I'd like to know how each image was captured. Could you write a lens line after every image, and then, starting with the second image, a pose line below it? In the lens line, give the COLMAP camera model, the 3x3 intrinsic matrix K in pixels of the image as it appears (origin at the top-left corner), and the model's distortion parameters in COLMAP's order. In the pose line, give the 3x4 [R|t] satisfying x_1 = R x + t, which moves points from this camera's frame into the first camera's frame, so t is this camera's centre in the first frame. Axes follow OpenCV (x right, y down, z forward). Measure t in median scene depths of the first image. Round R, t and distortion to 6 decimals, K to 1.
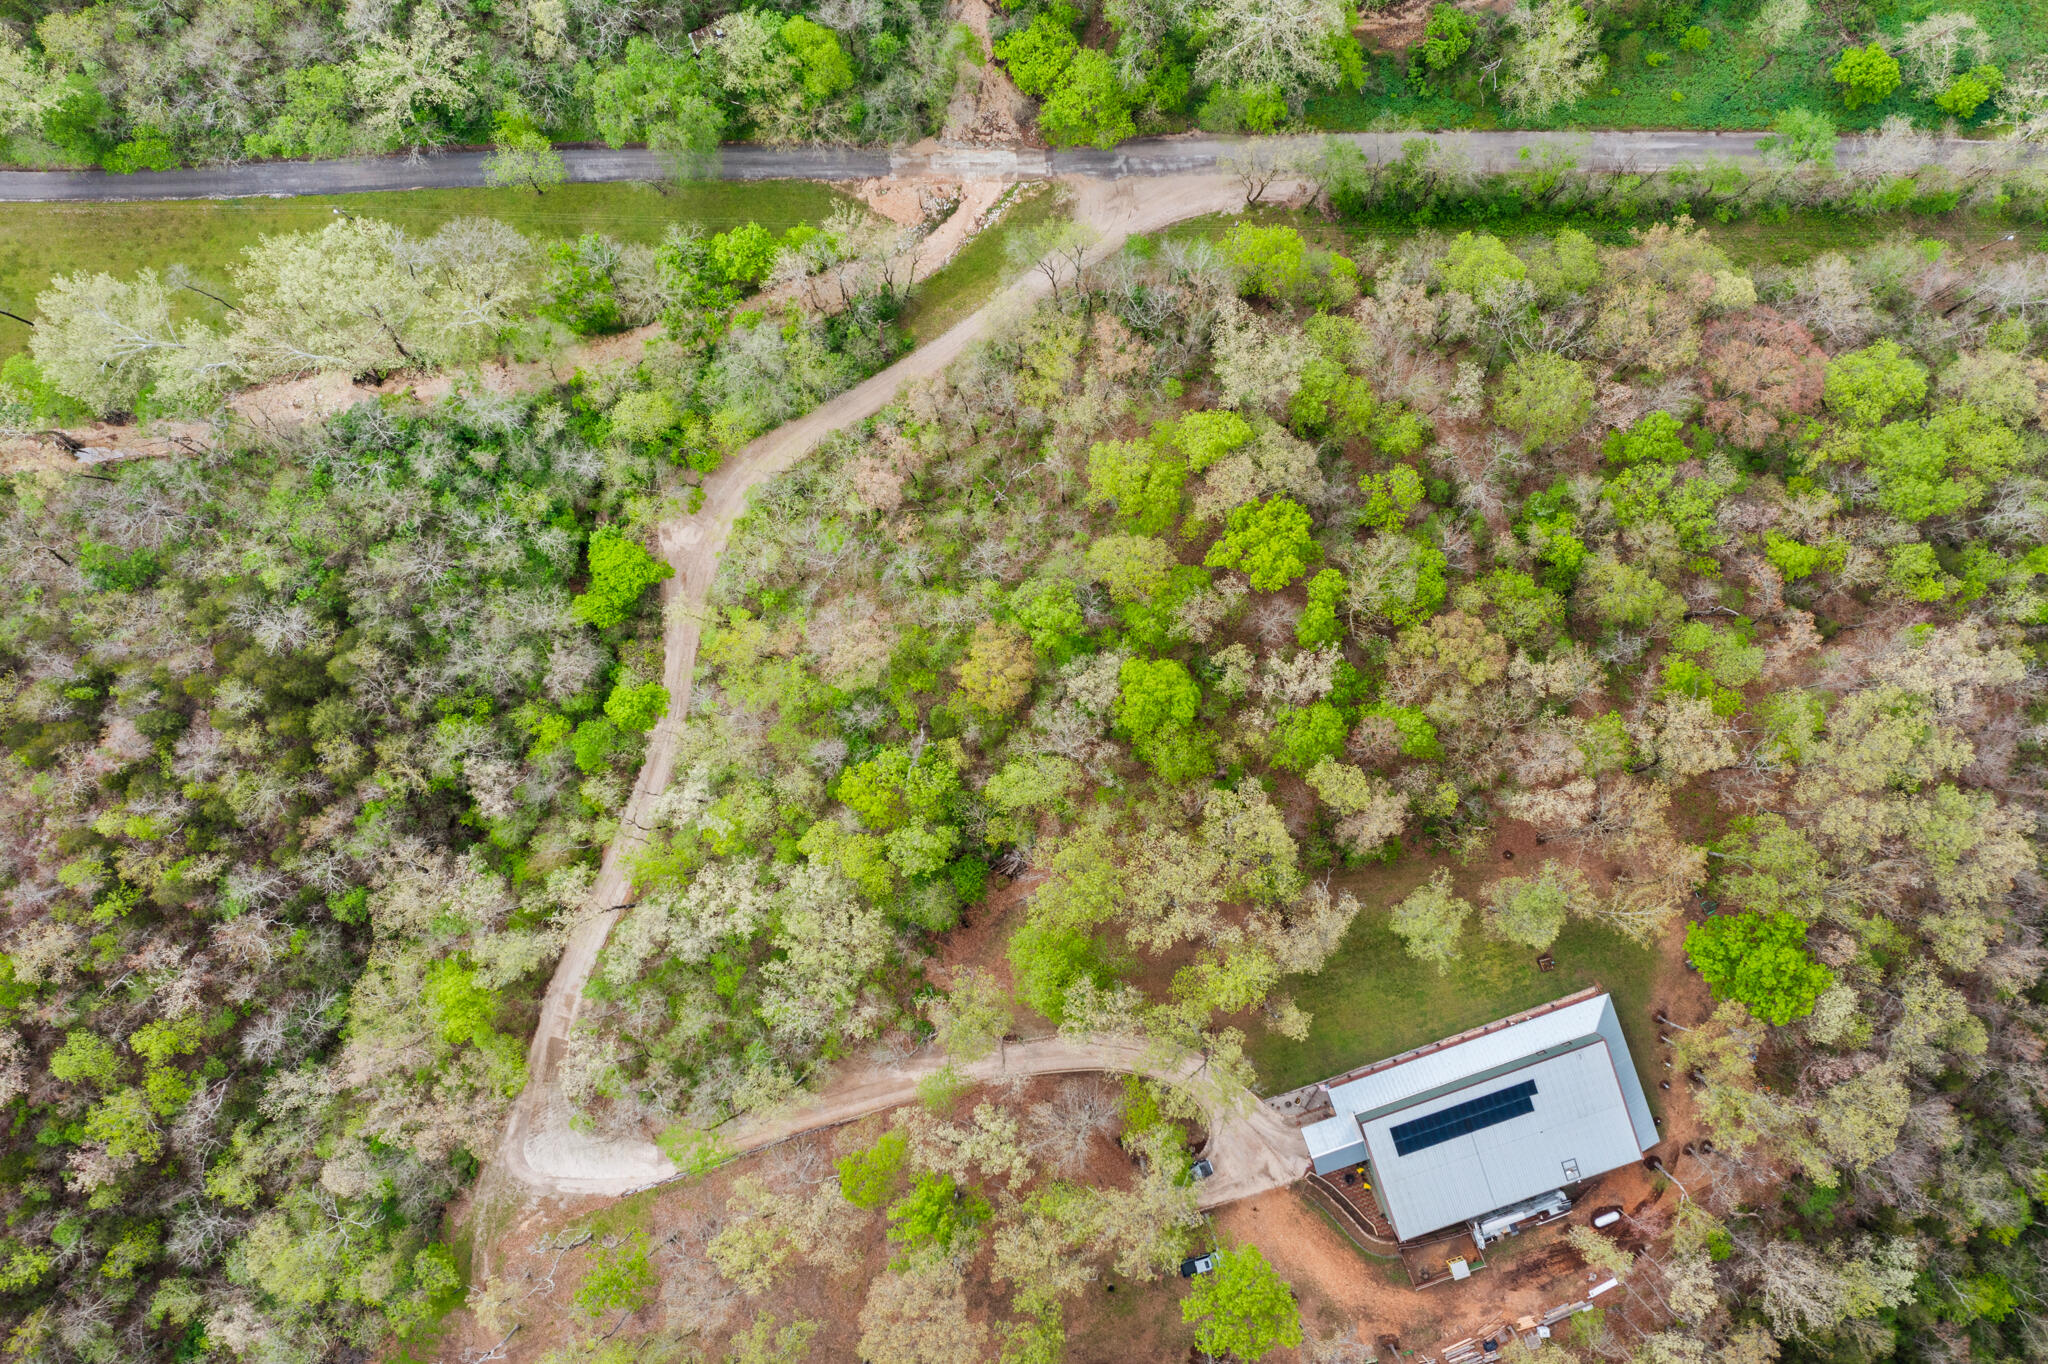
lens RADIAL K [[1618.2, 0, 1014.3], [0, 1618.2, 682.4], [0, 0, 1]] dist [0.003991, 0.016386]
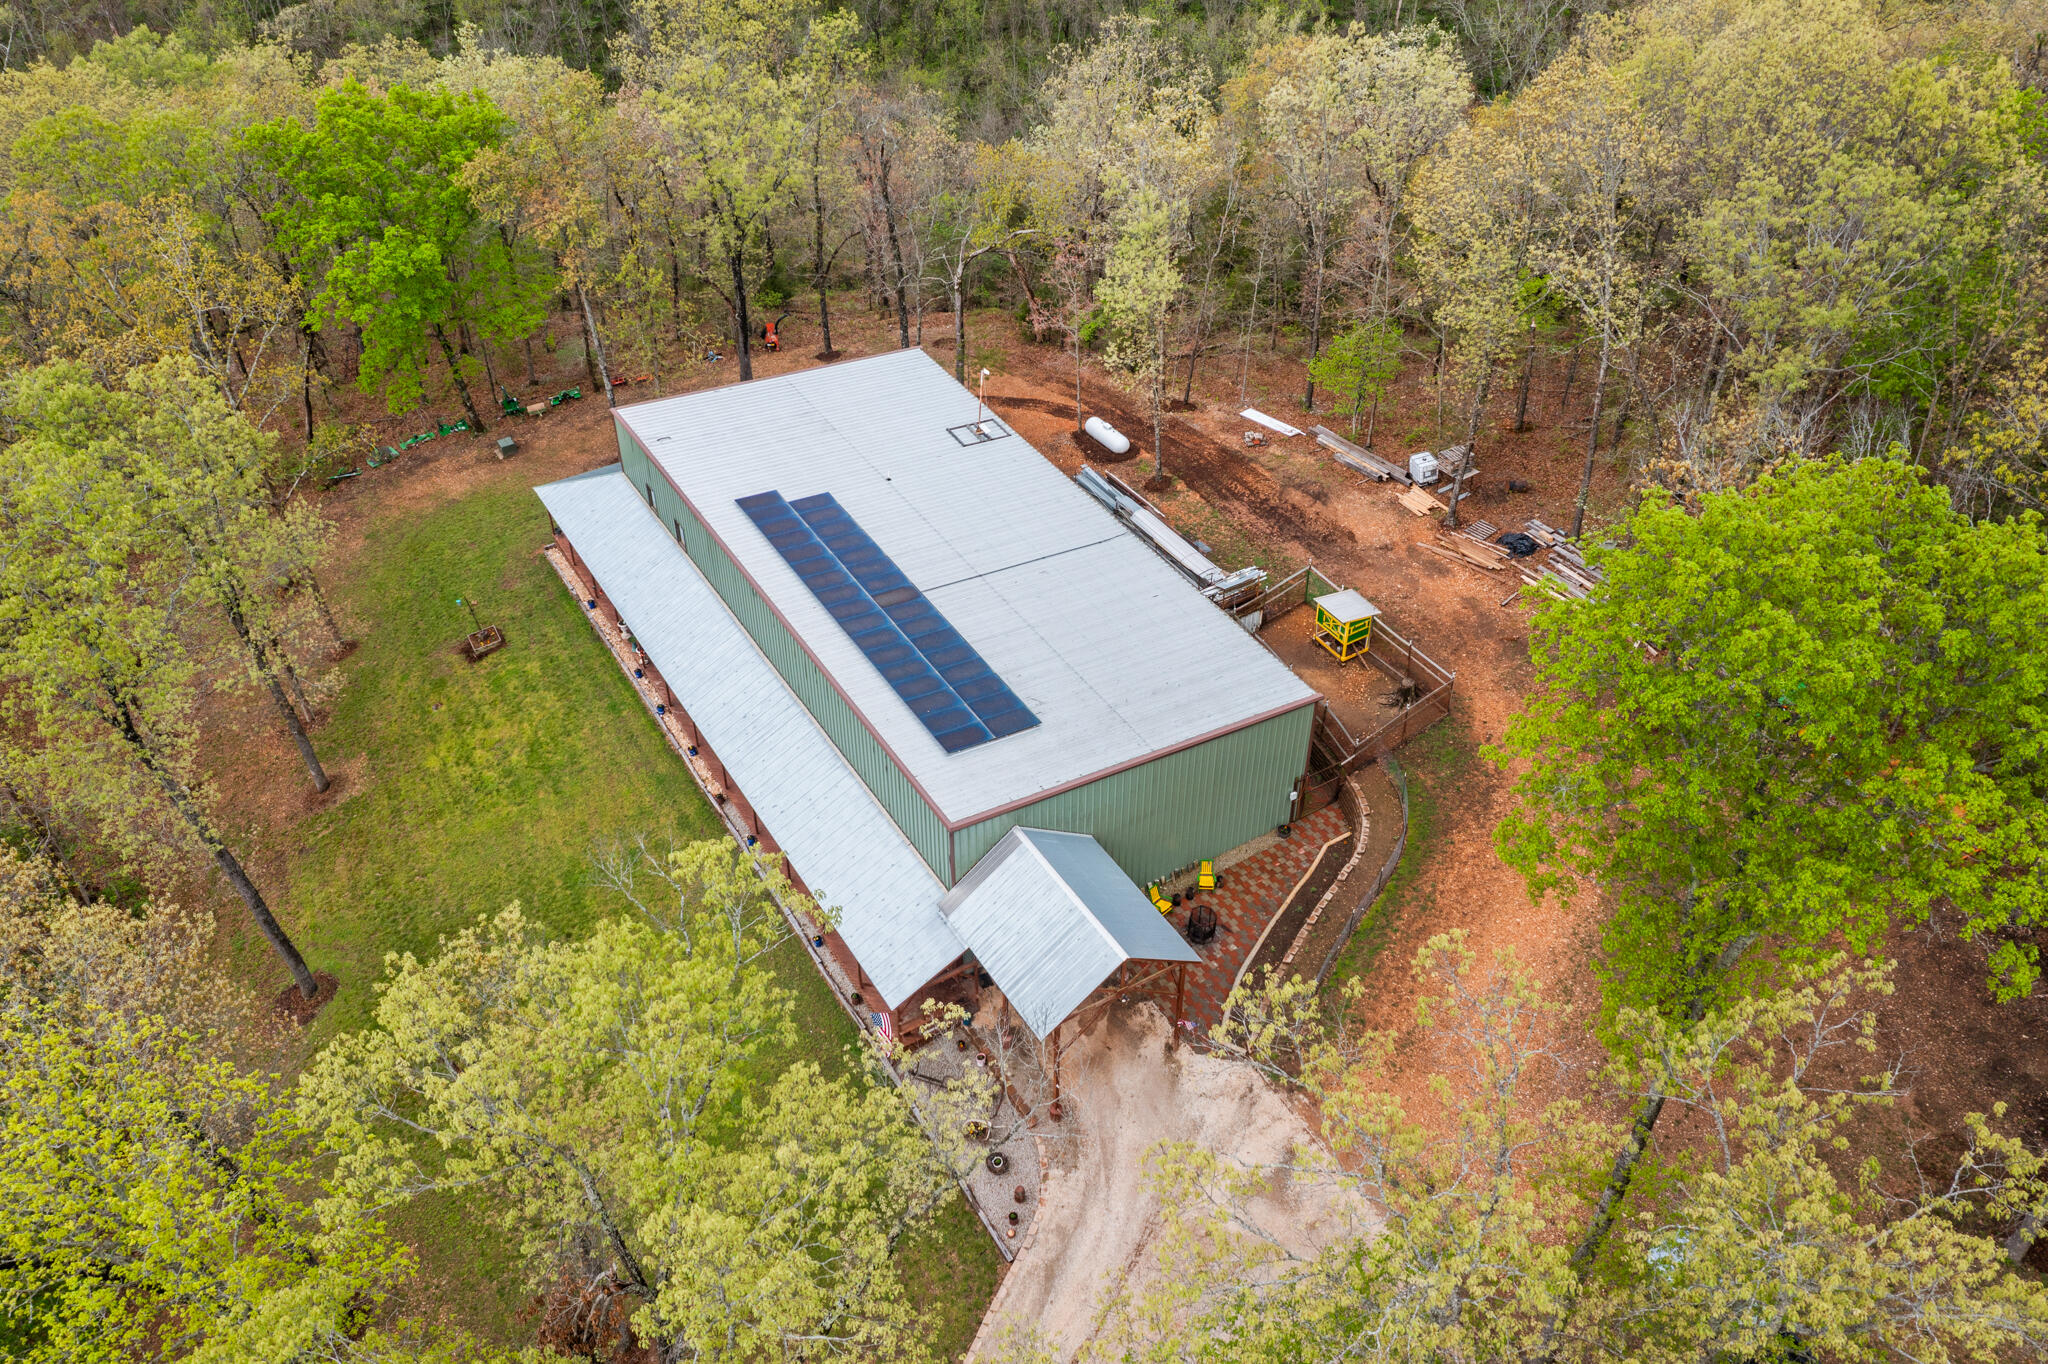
lens RADIAL K [[1618.2, 0, 1026.5], [0, 1618.2, 680.4], [0, 0, 1]] dist [0.003991, 0.016386]
pose [[-0.209550, -0.630031, 0.747763, 0.023470], [0.977474, -0.154659, 0.143615, 0.244022], [0.025166, 0.761013, 0.648248, 0.785986]]
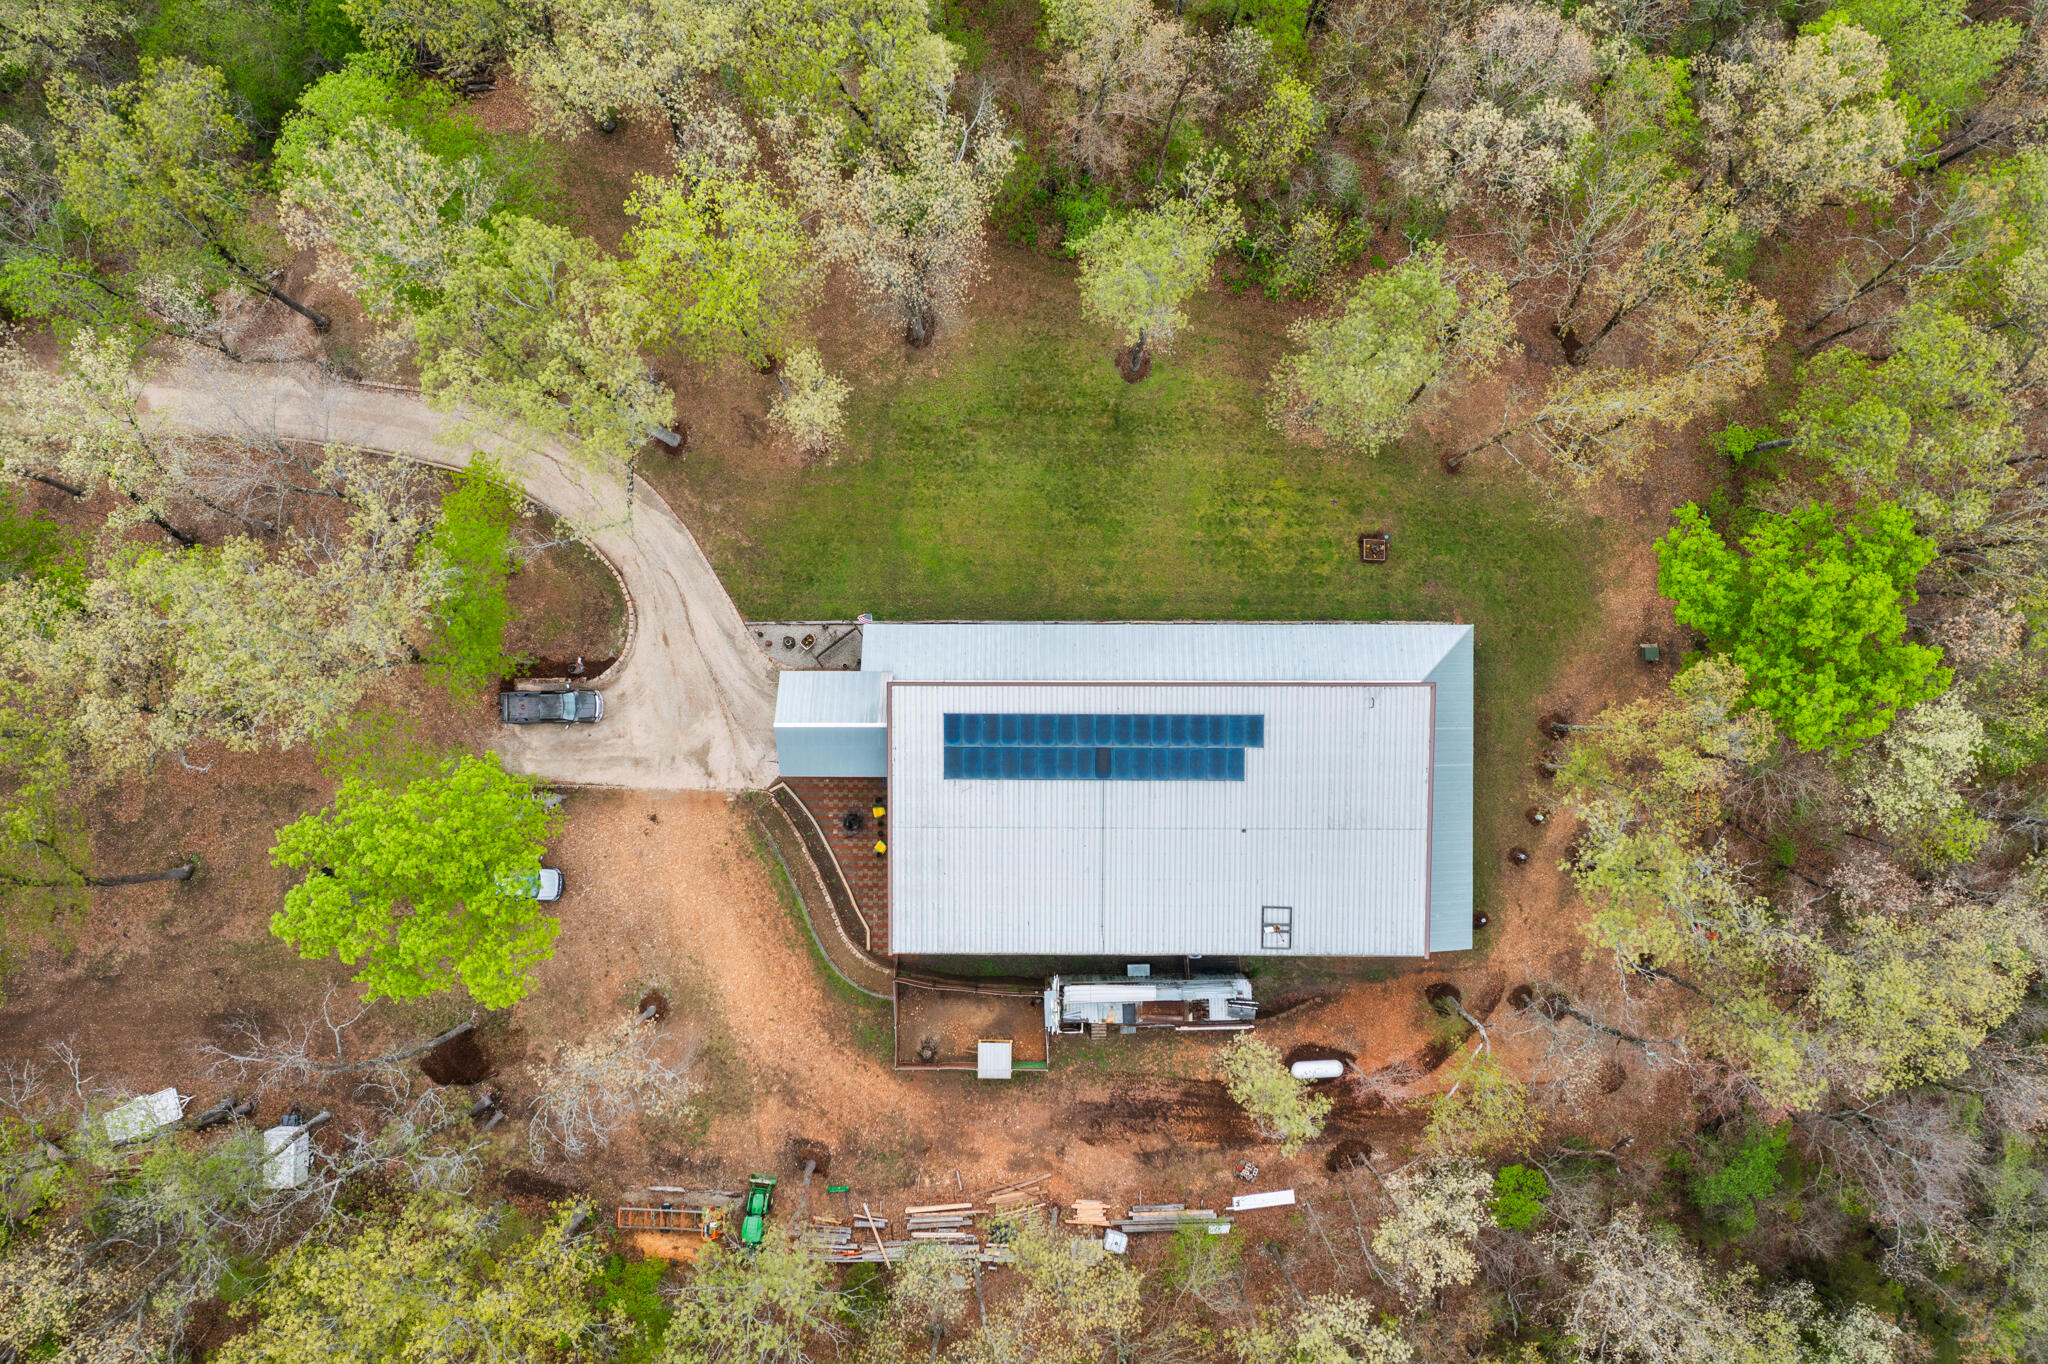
lens RADIAL K [[1618.2, 0, 1018.7], [0, 1618.2, 693.2], [0, 0, 1]] dist [0.003991, 0.016386]
pose [[0.942364, 0.334462, -0.009257, 0.249112], [-0.334548, 0.942323, -0.010232, 0.261216], [0.005301, 0.012739, 0.999905, 0.514283]]
